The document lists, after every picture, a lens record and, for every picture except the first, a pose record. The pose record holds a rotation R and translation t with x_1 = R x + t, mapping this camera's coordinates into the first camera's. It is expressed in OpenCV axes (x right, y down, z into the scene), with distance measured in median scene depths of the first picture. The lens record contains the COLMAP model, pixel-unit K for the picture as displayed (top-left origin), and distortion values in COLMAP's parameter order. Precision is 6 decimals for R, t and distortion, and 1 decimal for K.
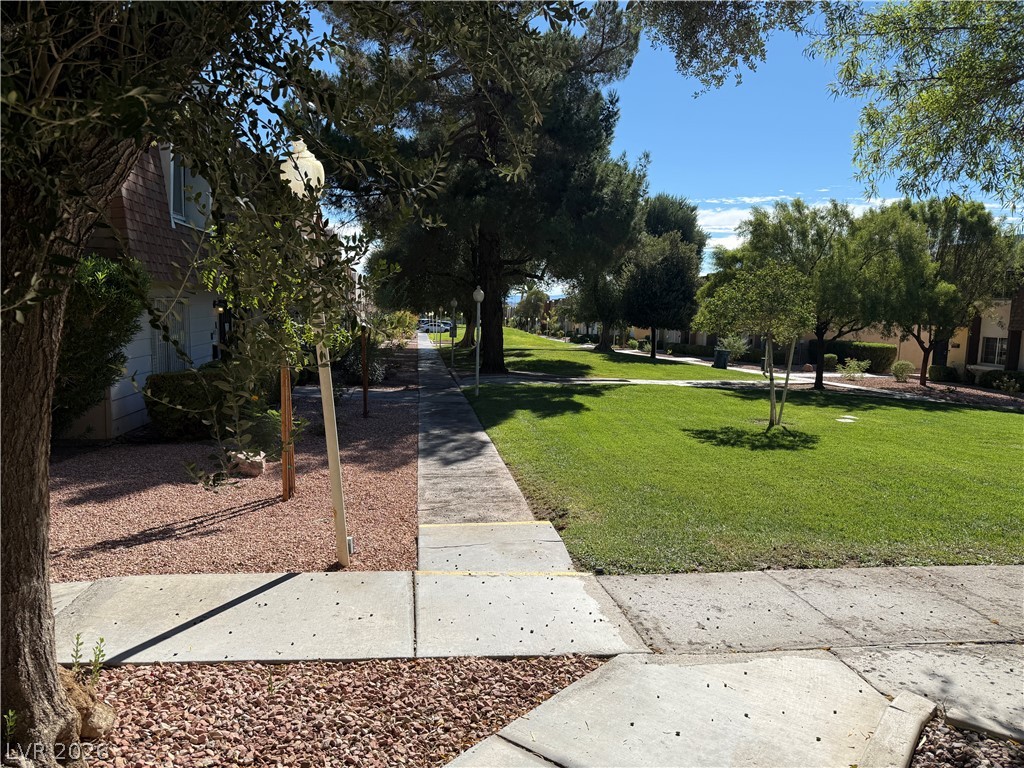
lens RADIAL K [[699.4, 0, 508.9], [0, 699.4, 388.0], [0, 0, 1]] dist [0.082071, -0.107483]
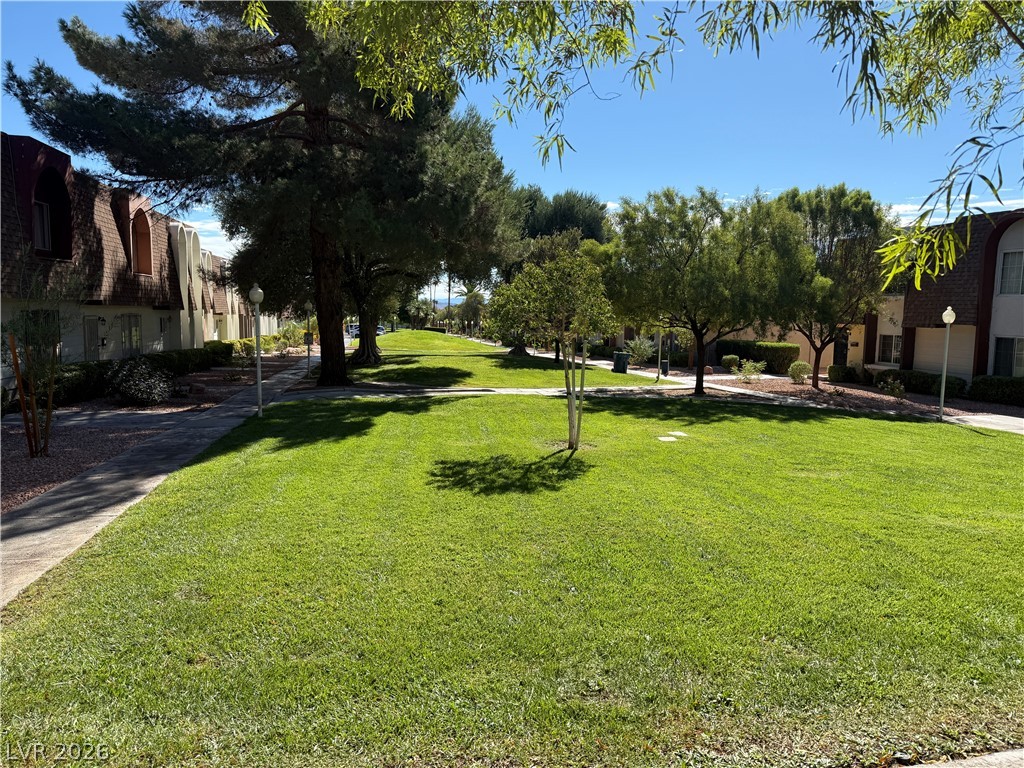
lens RADIAL K [[699.4, 0, 508.9], [0, 699.4, 388.0], [0, 0, 1]] dist [0.082071, -0.107483]
pose [[0.997609, -0.022168, 0.065455, 0.417693], [0.022542, 0.999733, -0.004985, -0.025861], [-0.065327, 0.006449, 0.997843, 0.324496]]
